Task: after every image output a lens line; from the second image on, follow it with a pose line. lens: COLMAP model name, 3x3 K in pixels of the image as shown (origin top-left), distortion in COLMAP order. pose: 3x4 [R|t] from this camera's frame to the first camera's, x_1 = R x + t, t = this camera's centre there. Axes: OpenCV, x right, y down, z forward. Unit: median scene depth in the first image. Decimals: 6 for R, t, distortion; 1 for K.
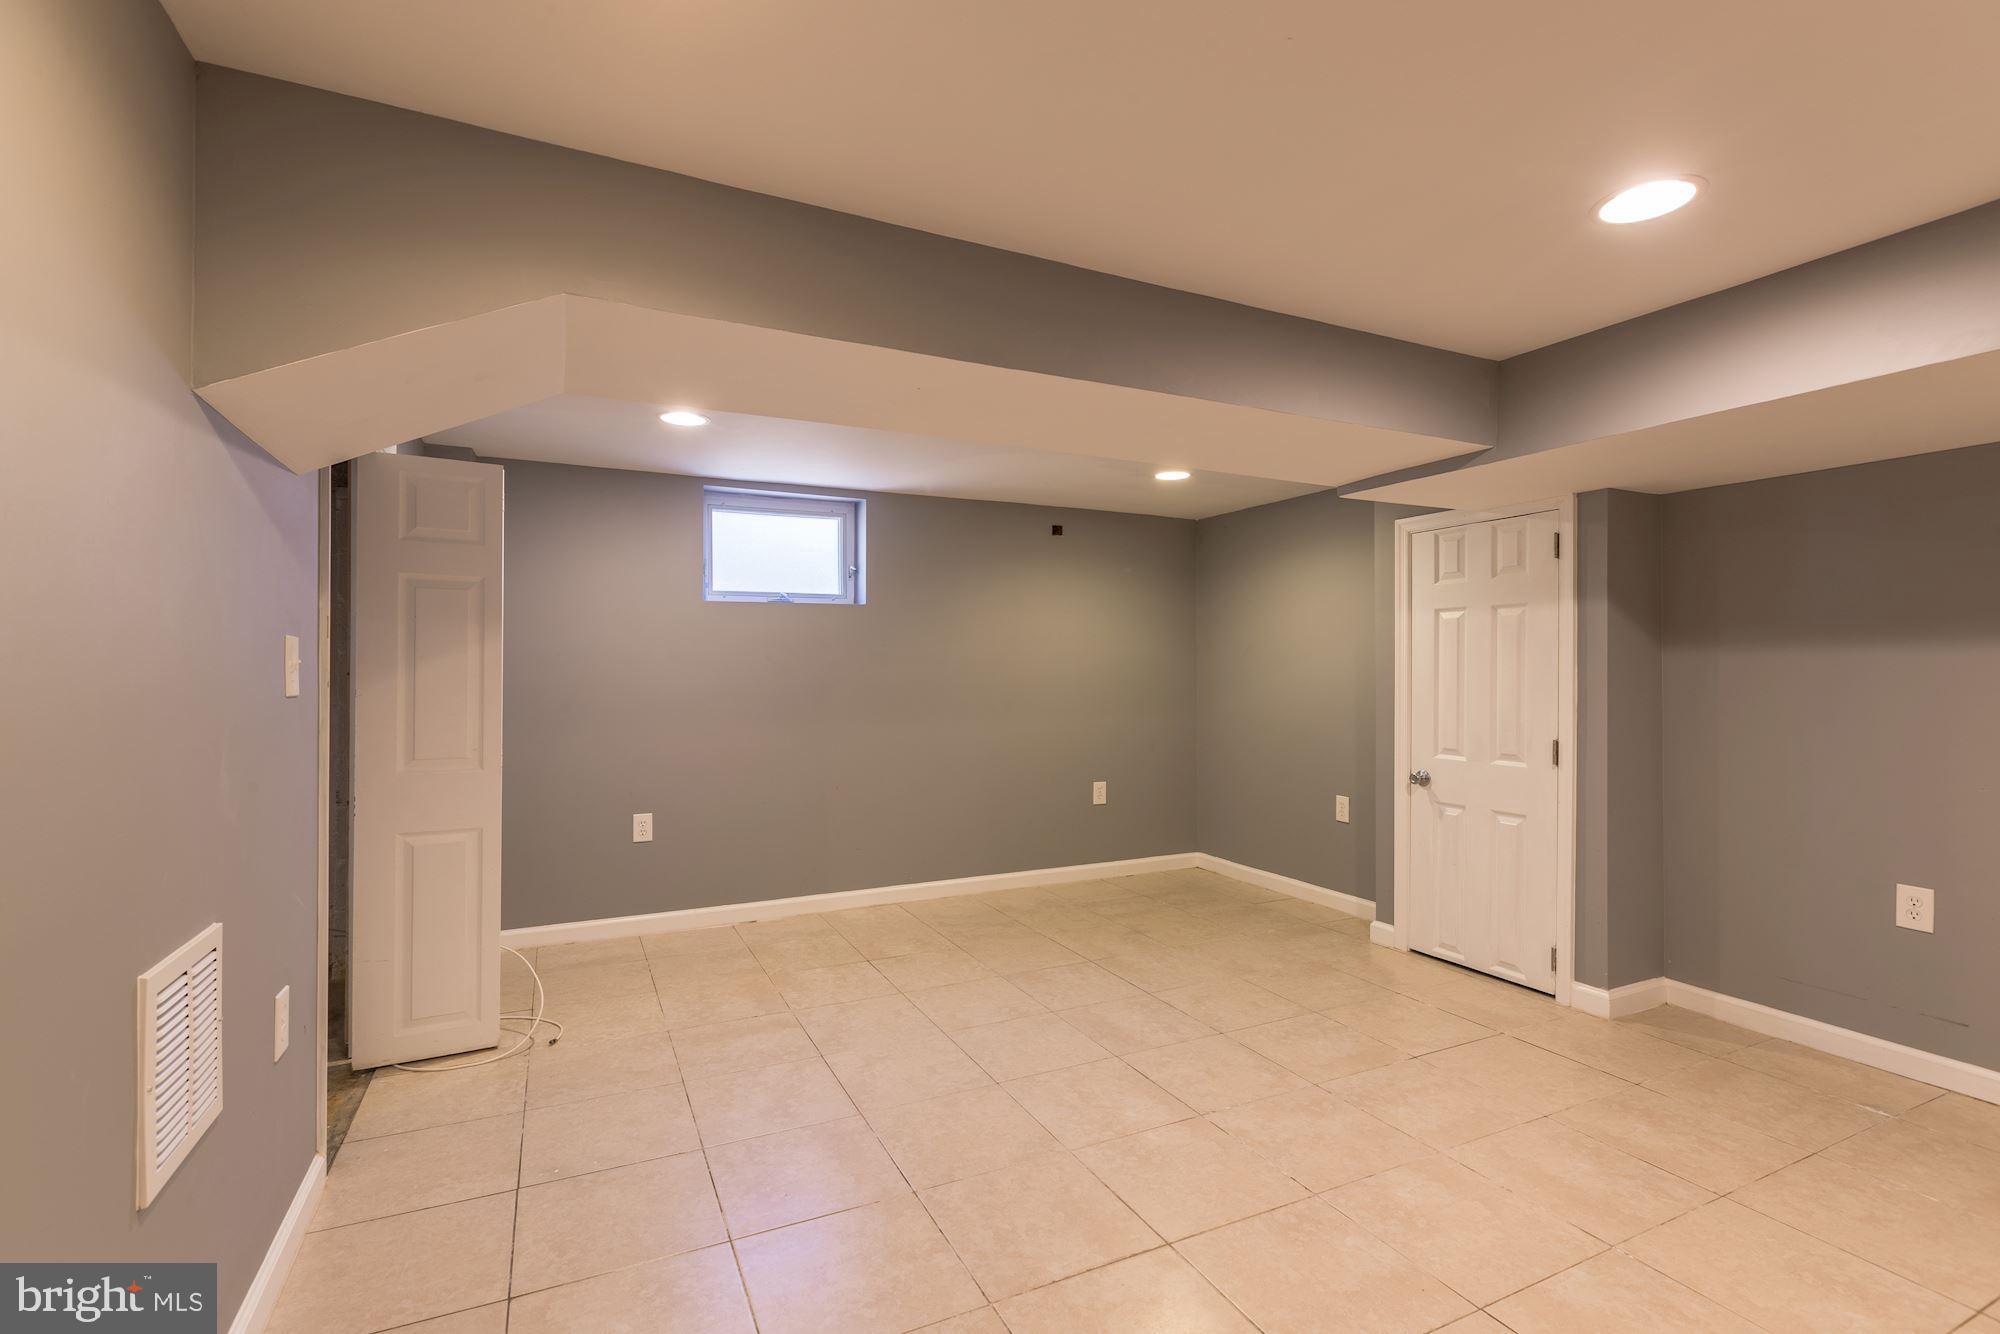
lens RADIAL K [[920.6, 0, 1010.5], [0, 920.6, 670.2], [0, 0, 1]] dist [0.002360, 0.000385]
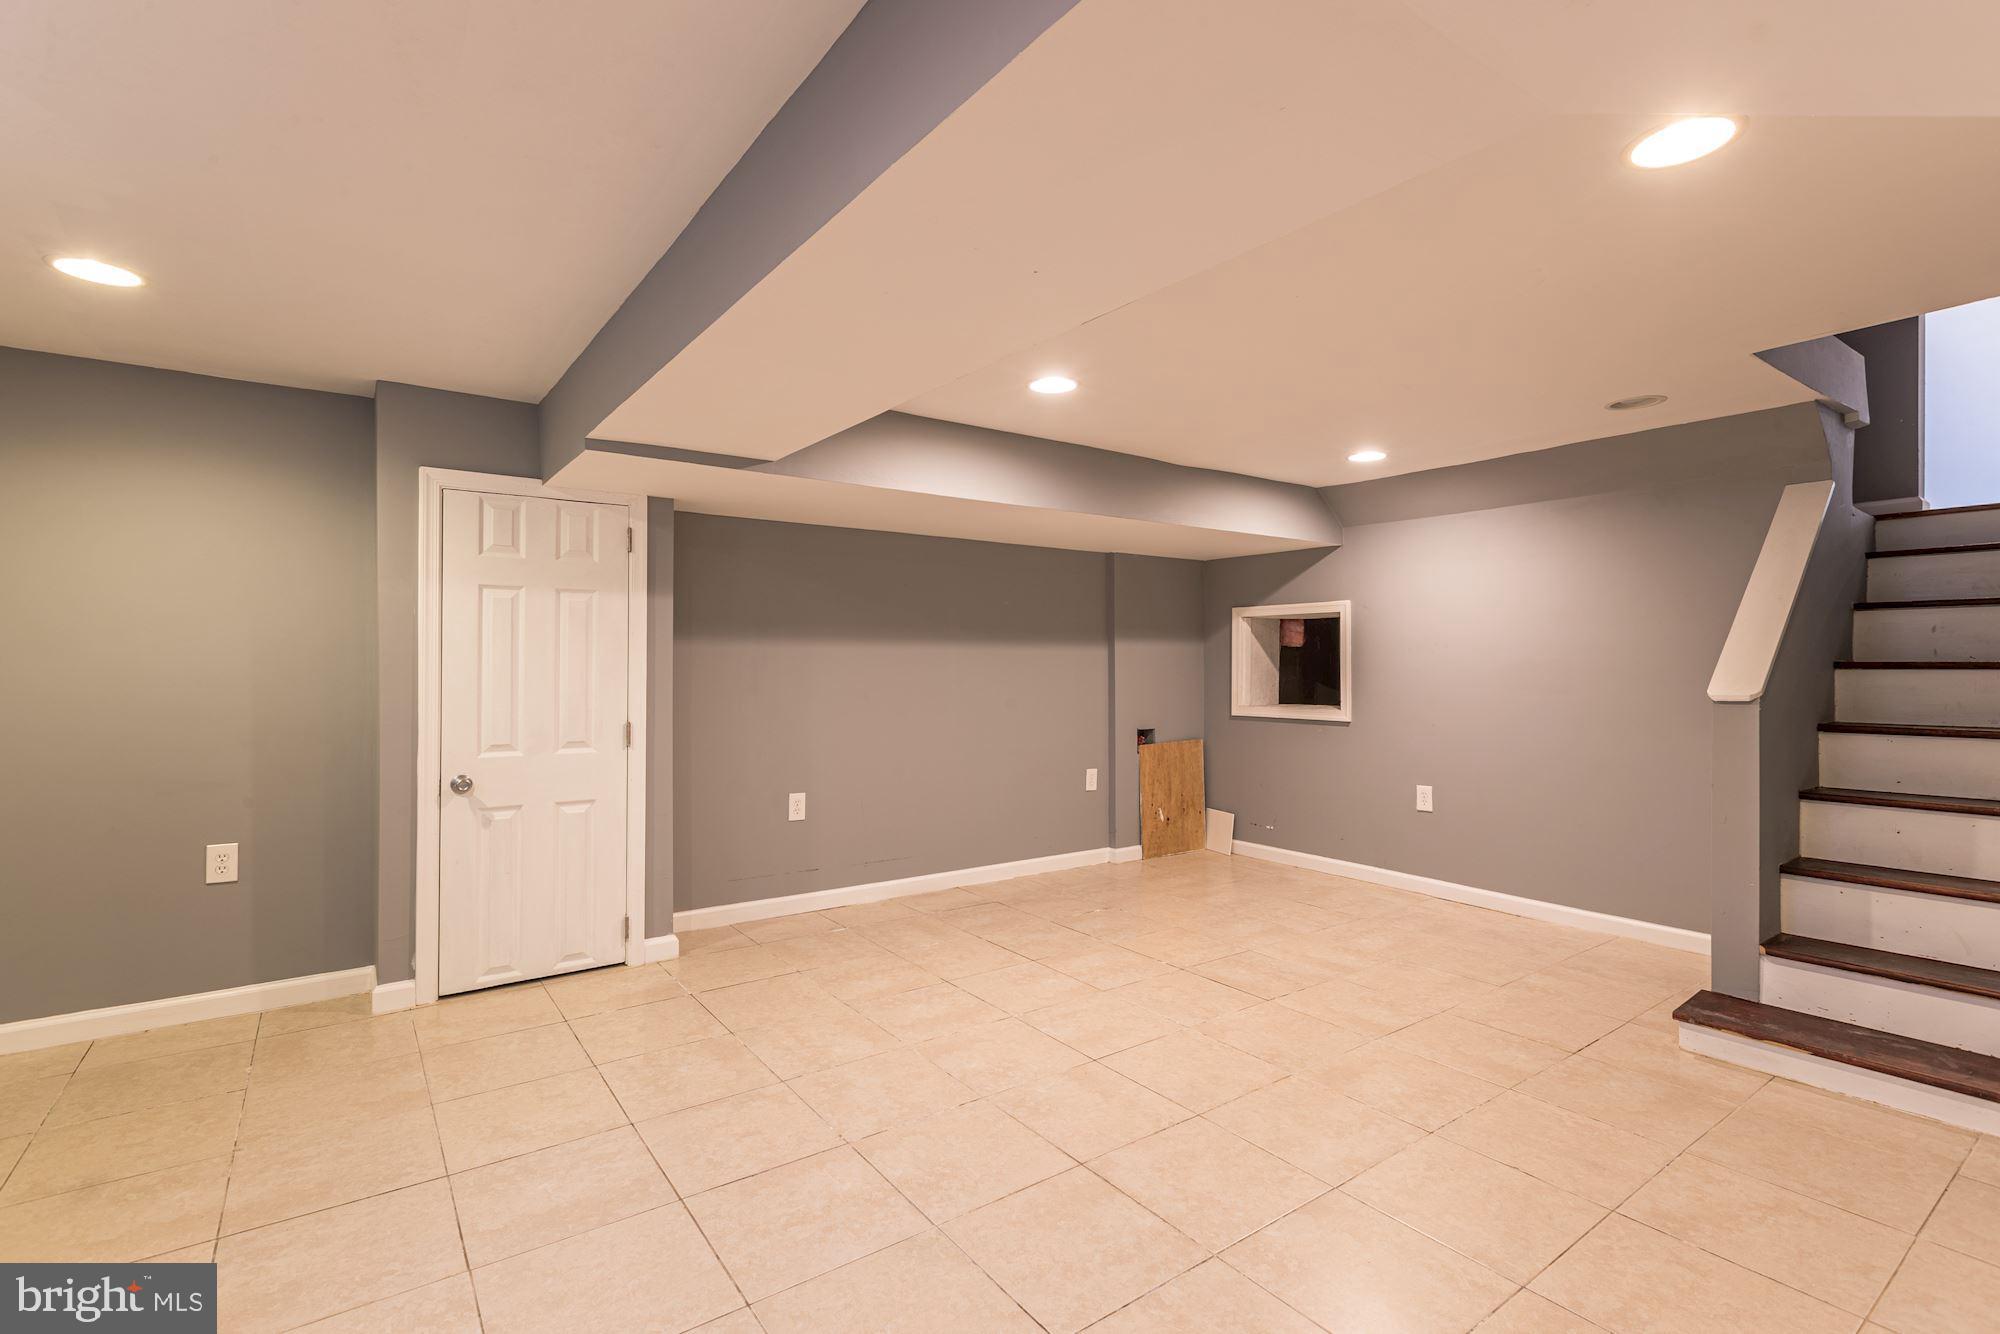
lens RADIAL K [[920.6, 0, 1010.4], [0, 920.6, 660.6], [0, 0, 1]] dist [0.002360, 0.000385]
pose [[-0.178575, 0.004103, 0.983918, -0.537232], [0.000832, 0.999992, -0.004019, 0.009632], [-0.983926, 0.000101, -0.178577, 0.756086]]
